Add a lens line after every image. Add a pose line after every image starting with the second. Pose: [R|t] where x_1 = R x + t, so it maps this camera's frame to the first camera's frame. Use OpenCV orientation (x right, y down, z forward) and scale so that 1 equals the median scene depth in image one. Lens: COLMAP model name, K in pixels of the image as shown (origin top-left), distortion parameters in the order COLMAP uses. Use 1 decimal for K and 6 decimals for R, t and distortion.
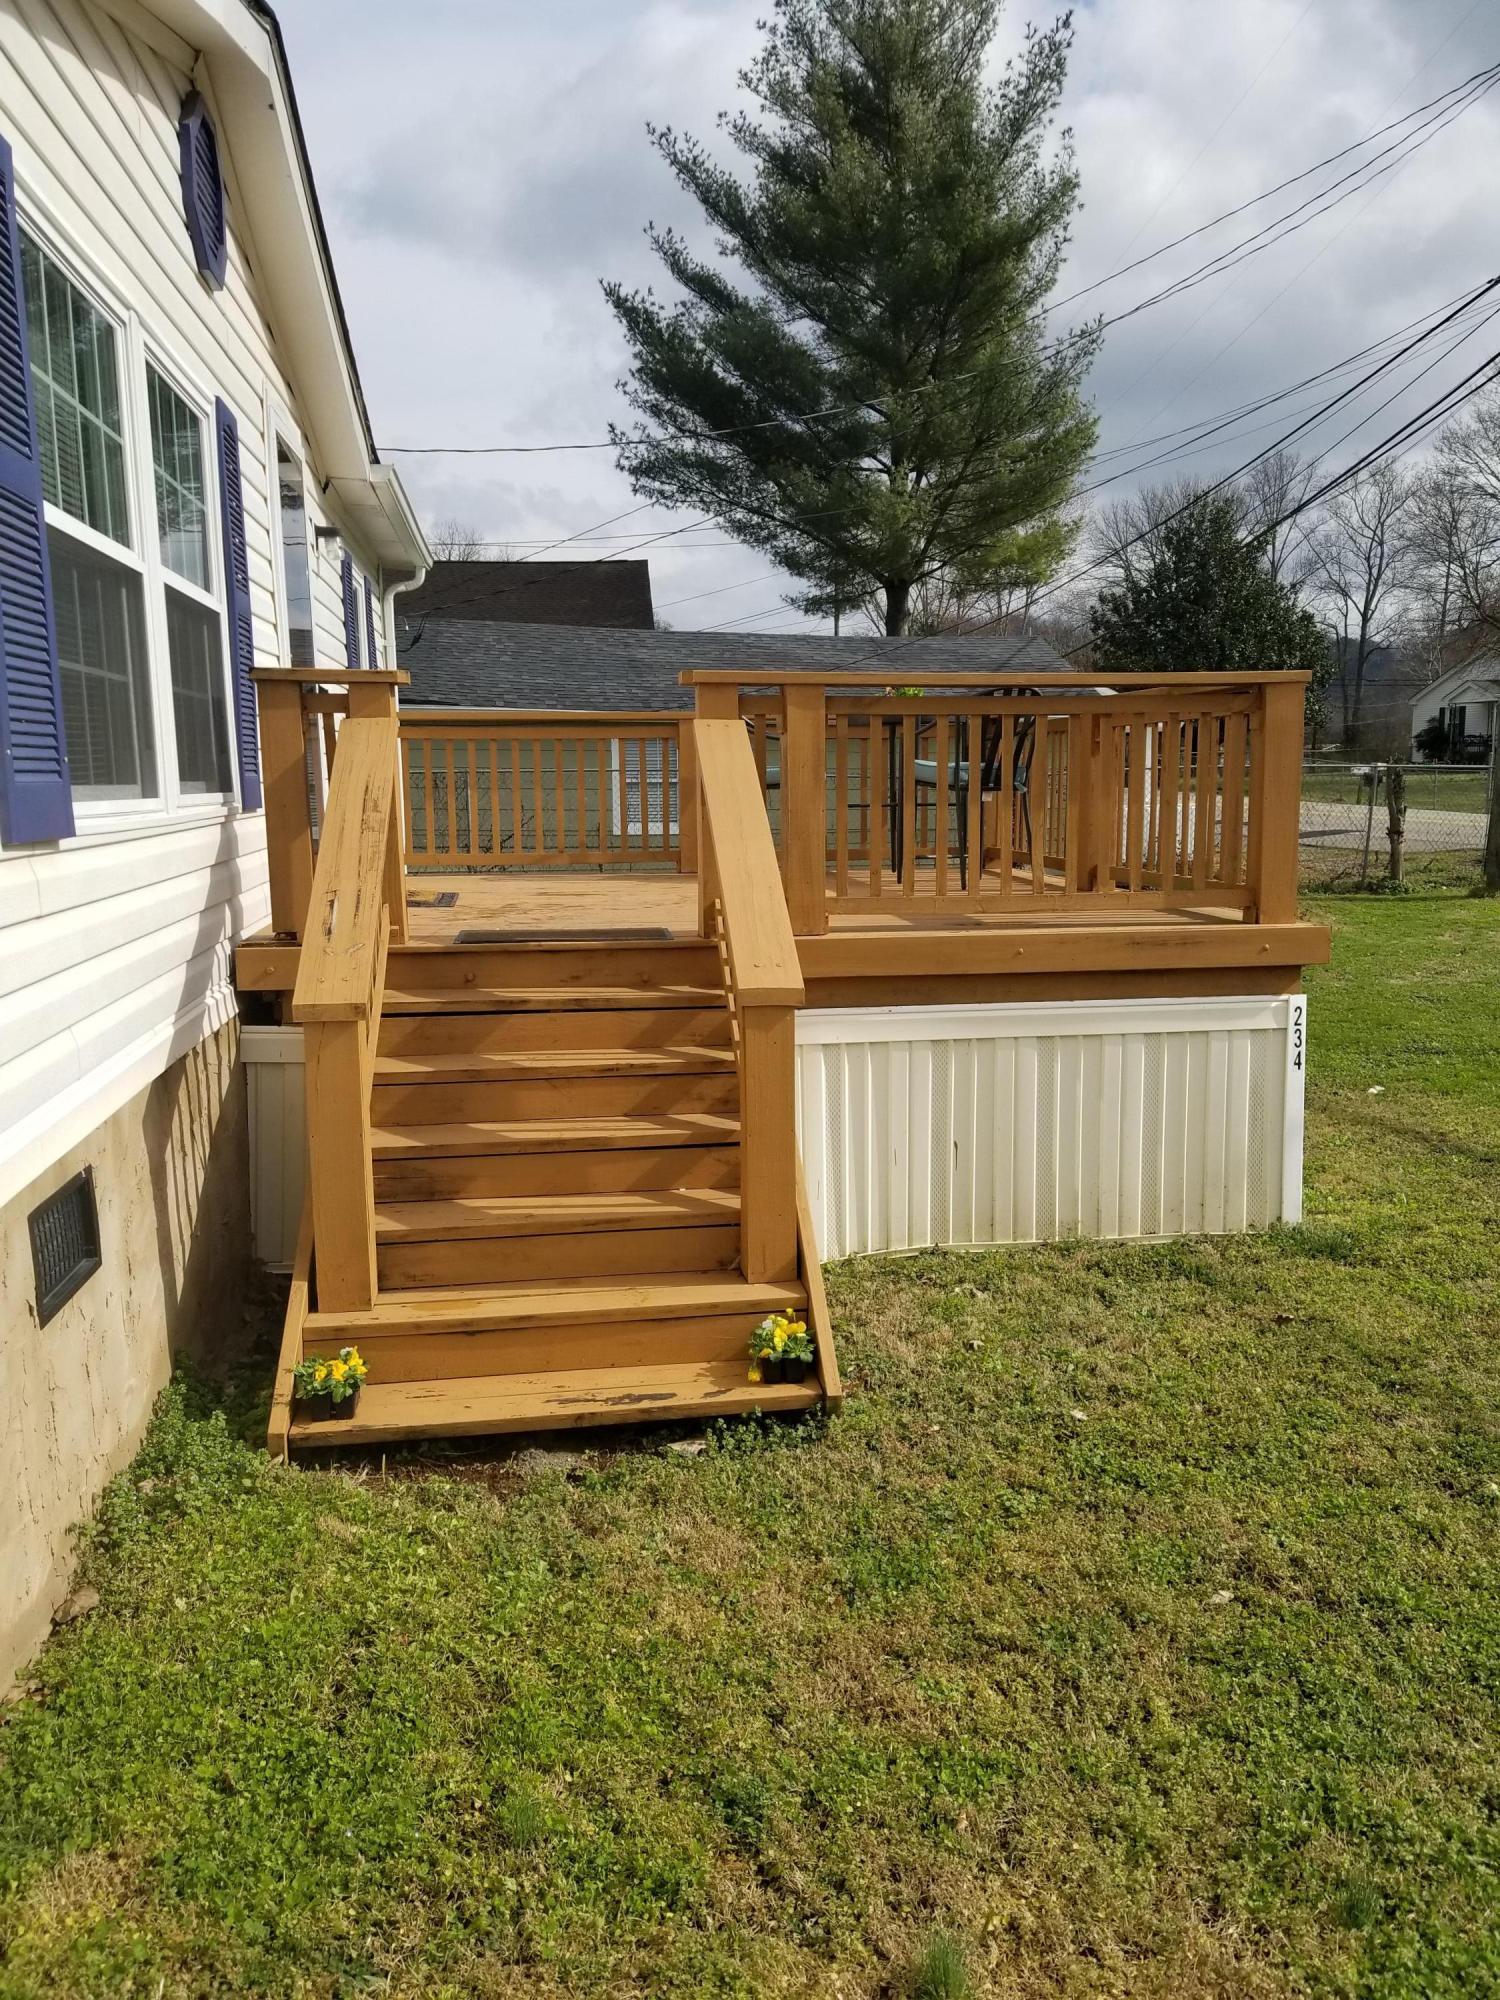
lens RADIAL K [[1503.7, 0, 750.0], [0, 1503.7, 1000.0], [0, 0, 1]] dist [0.091073, -0.169059]
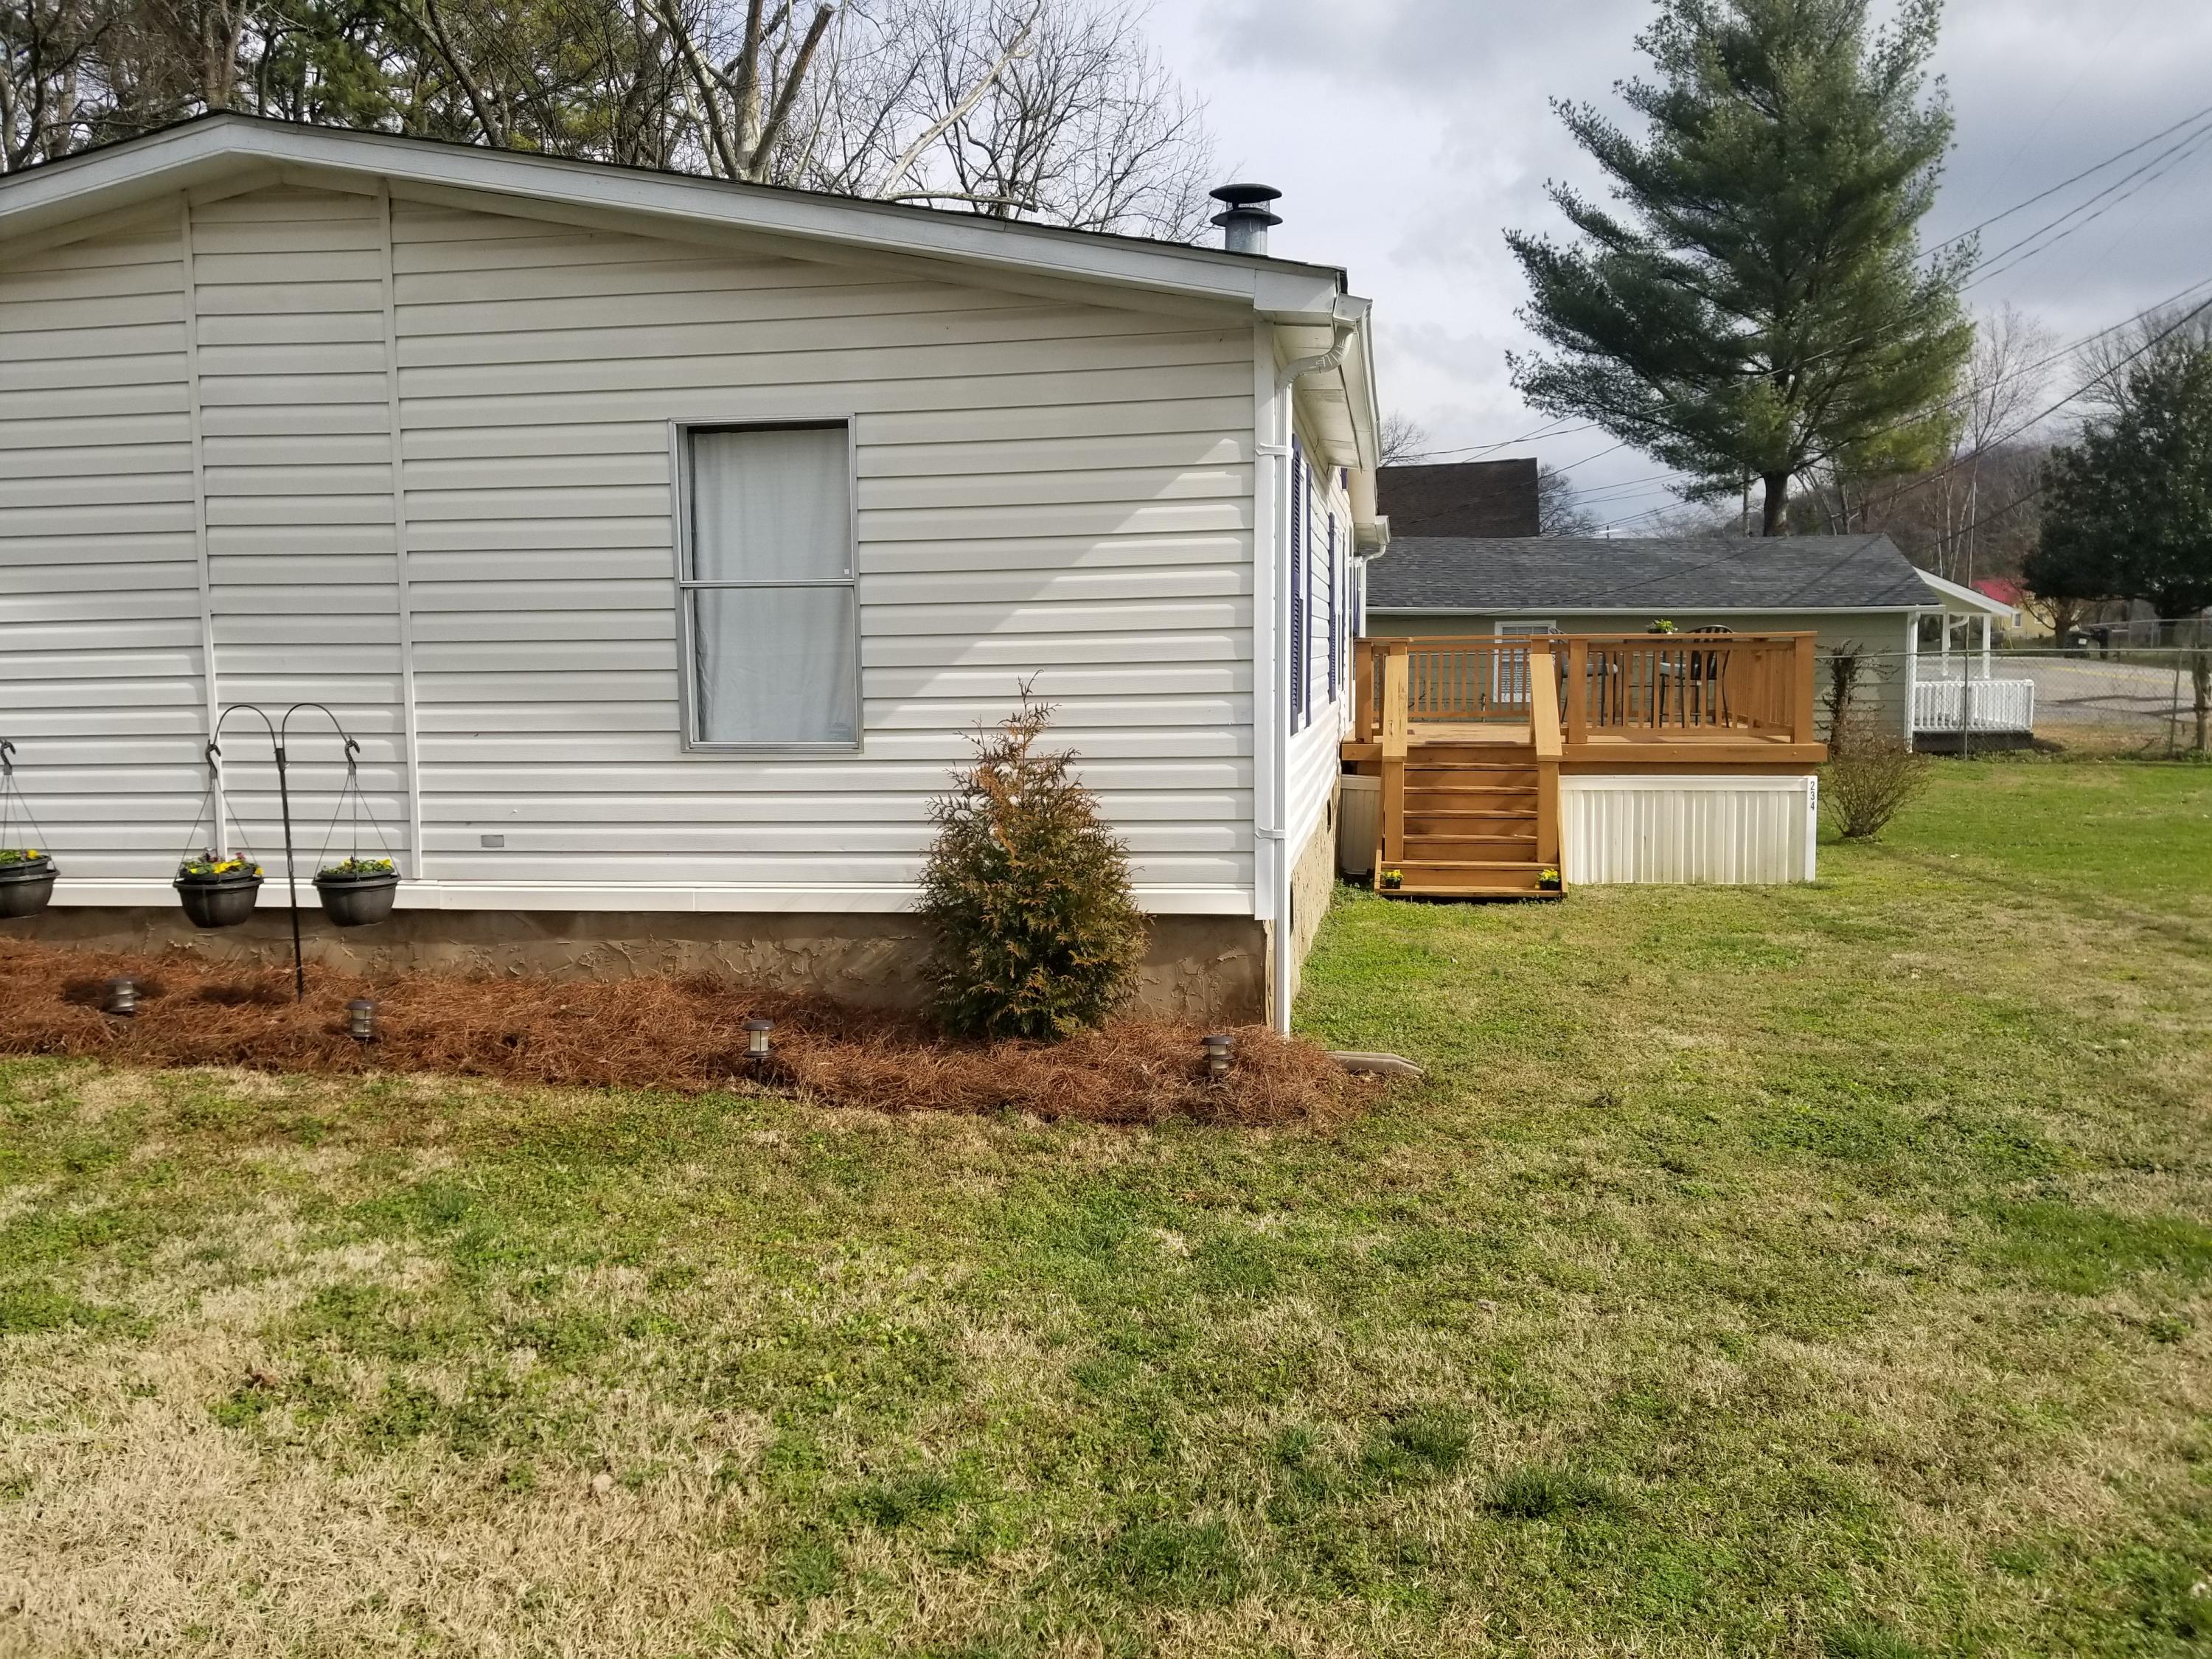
lens RADIAL K [[1677.9, 0, 1104.3], [0, 1677.9, 789.7], [0, 0, 1]] dist [0.034505, 0.001203]
pose [[0.949557, 0.027998, -0.312343, 0.028345], [-0.045940, 0.997680, -0.050232, 0.034529], [0.310212, 0.062048, 0.948640, -0.304106]]
